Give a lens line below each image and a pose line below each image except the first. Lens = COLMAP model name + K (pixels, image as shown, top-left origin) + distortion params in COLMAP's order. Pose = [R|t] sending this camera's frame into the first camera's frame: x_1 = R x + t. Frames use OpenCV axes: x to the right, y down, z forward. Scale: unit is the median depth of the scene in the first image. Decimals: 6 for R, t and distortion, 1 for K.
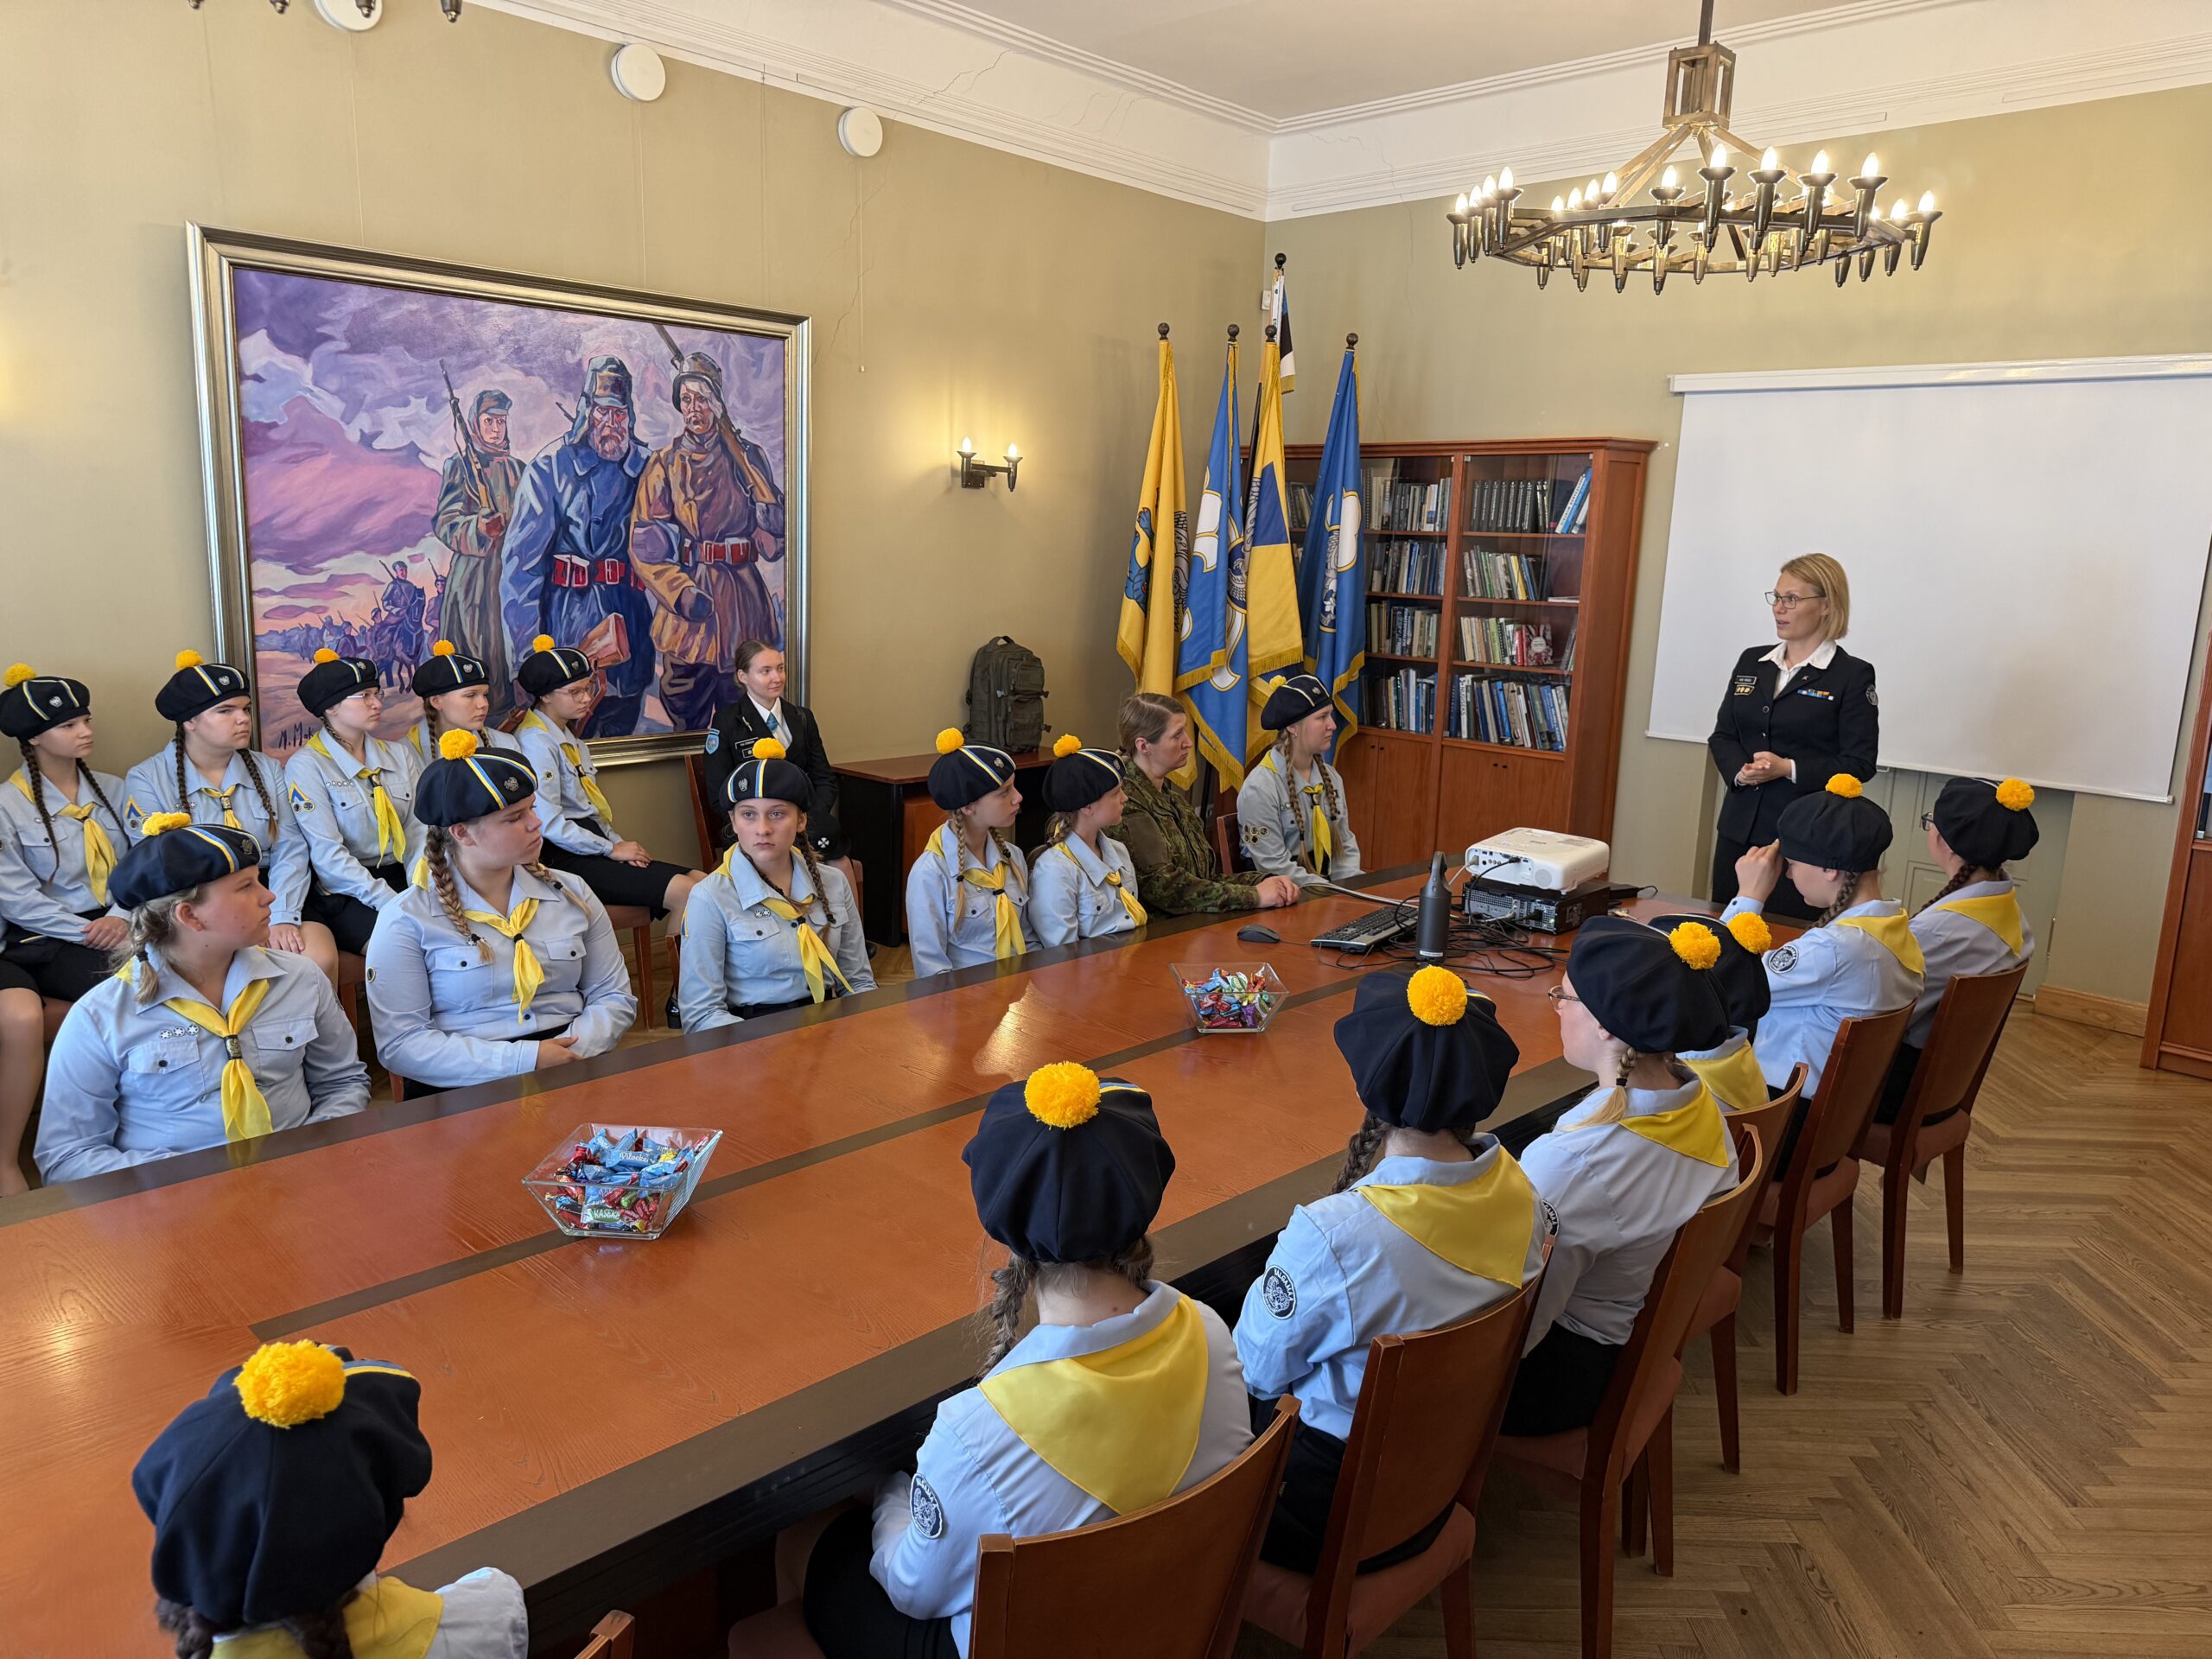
lens RADIAL K [[1448.9, 0, 1106.0], [0, 1448.9, 829.5], [0, 0, 1]] dist [0.045543, -0.048998]
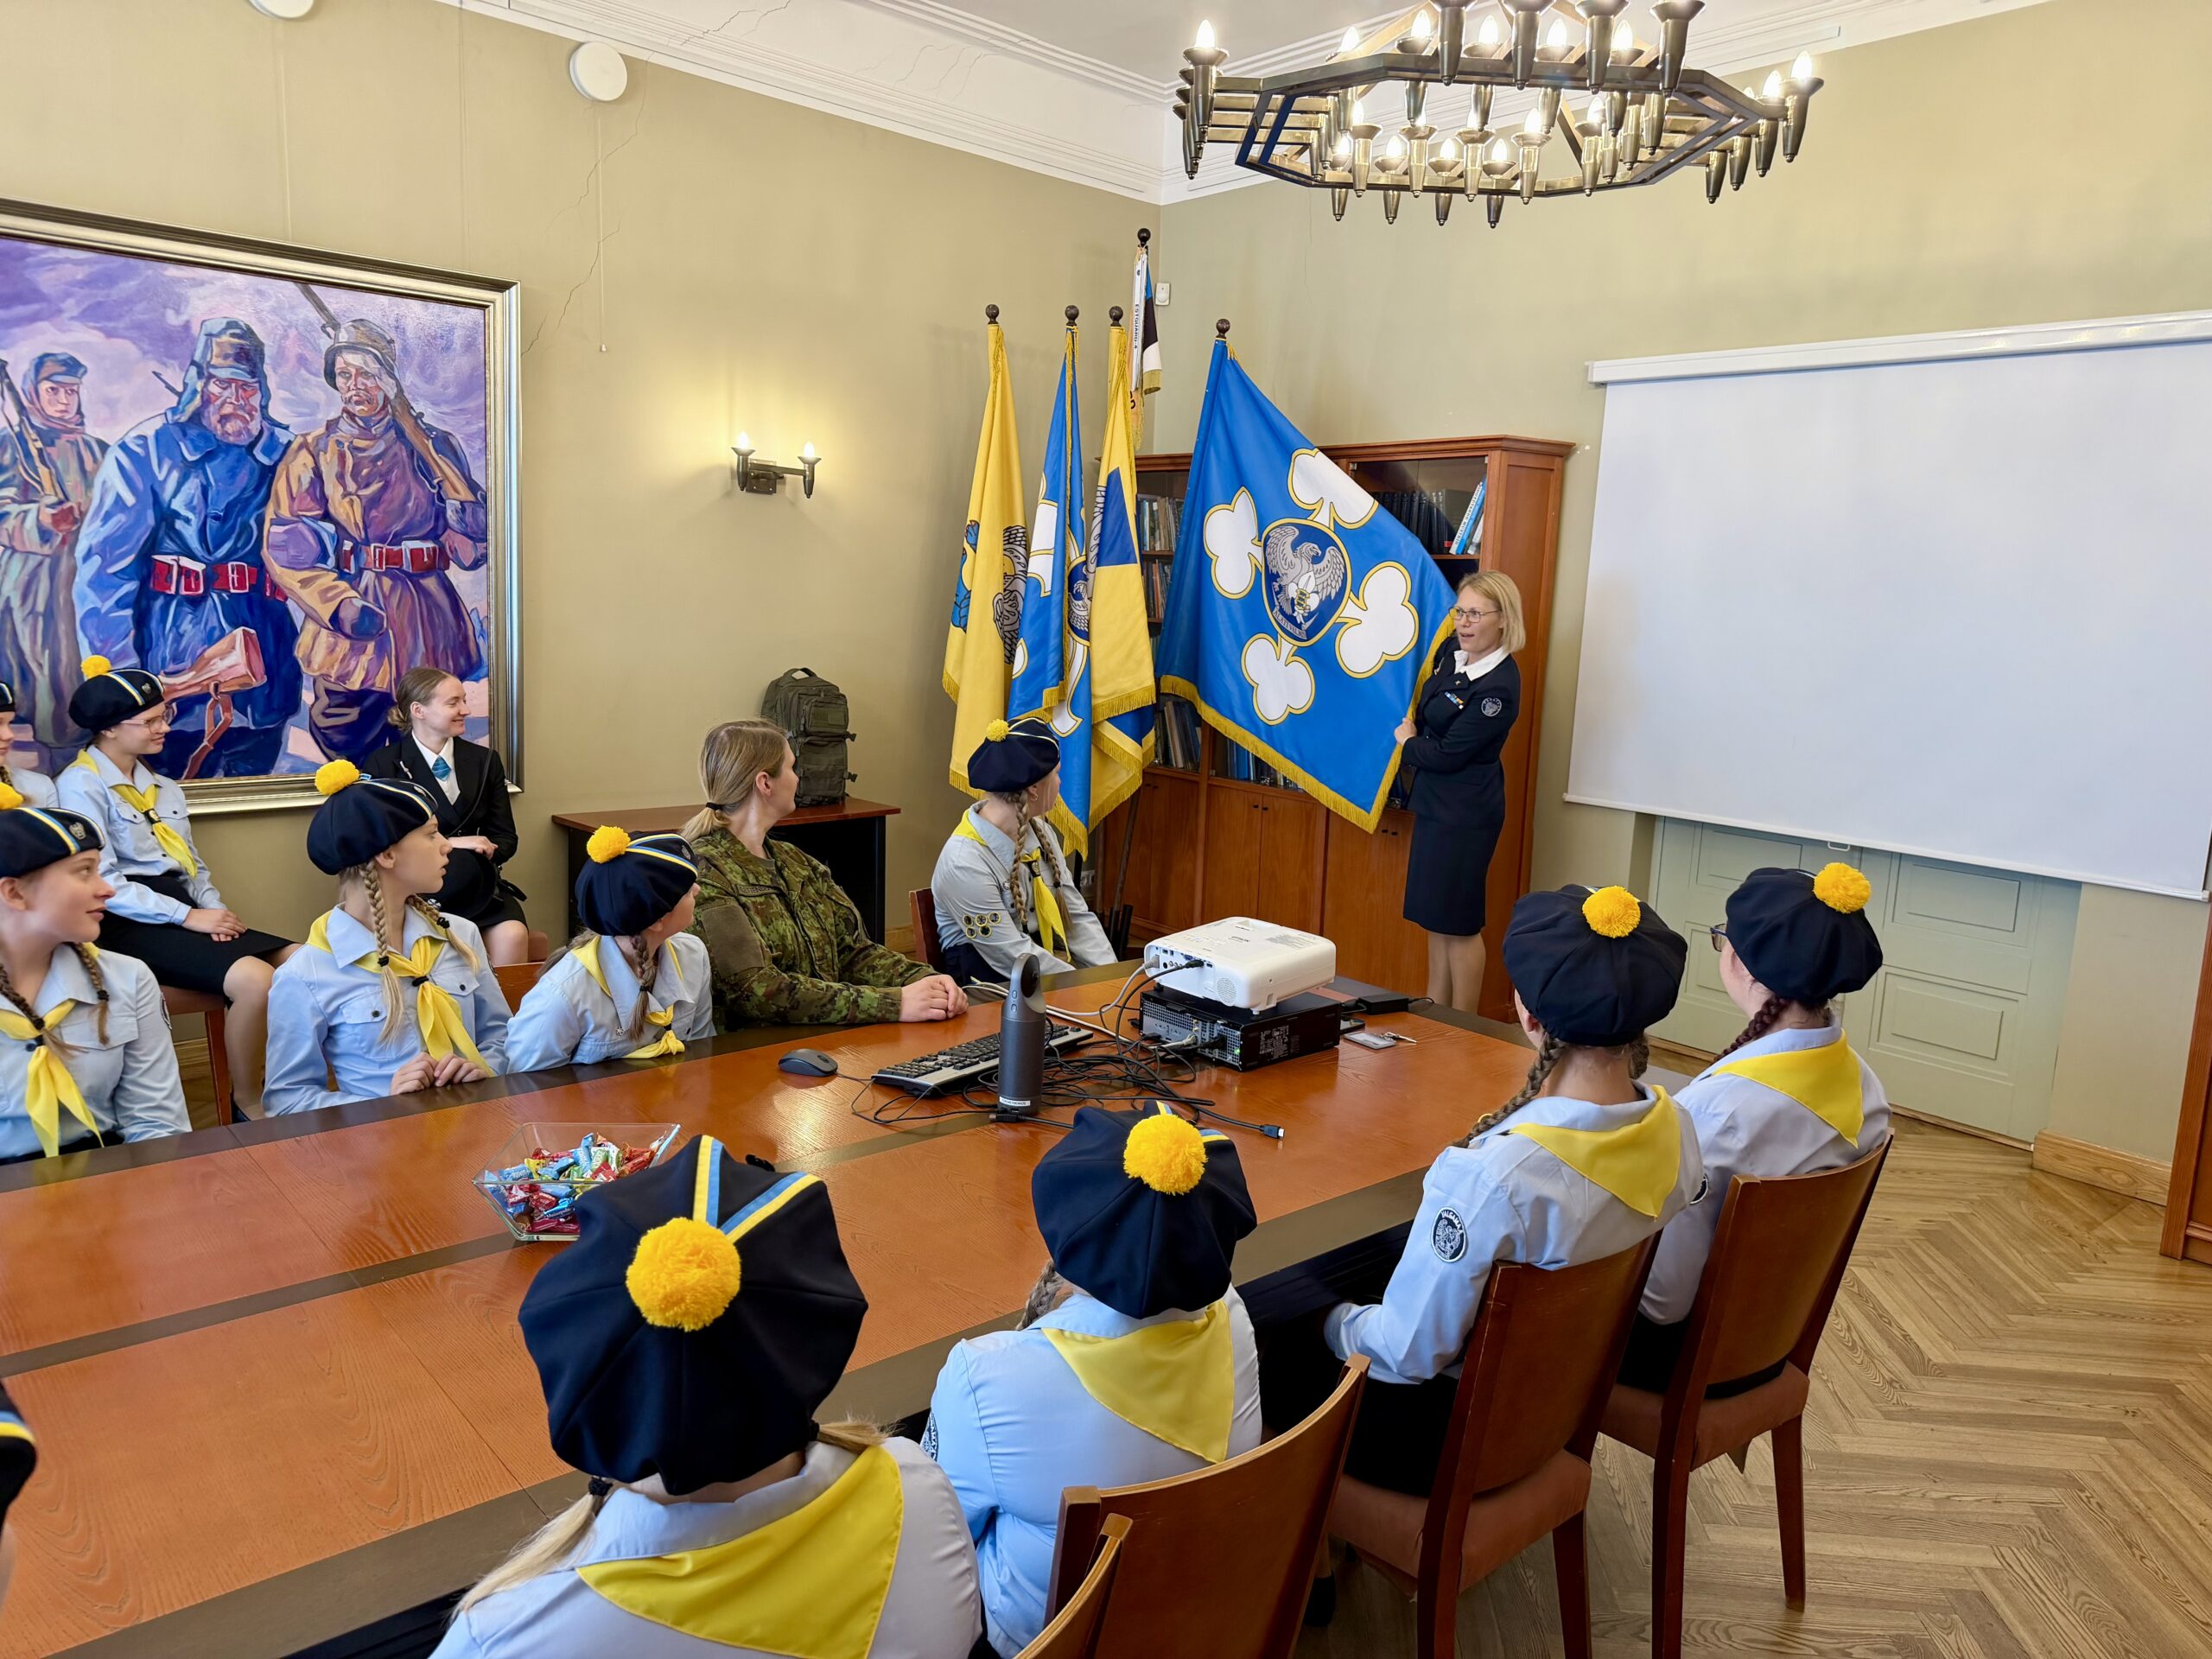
lens RADIAL K [[1448.9, 0, 1106.0], [0, 1448.9, 829.5], [0, 0, 1]] dist [0.045543, -0.048998]
pose [[0.997419, 0.019278, -0.069160, 0.214568], [-0.021954, 0.999031, -0.038154, -0.012758], [0.068357, 0.039574, 0.996876, 0.210117]]
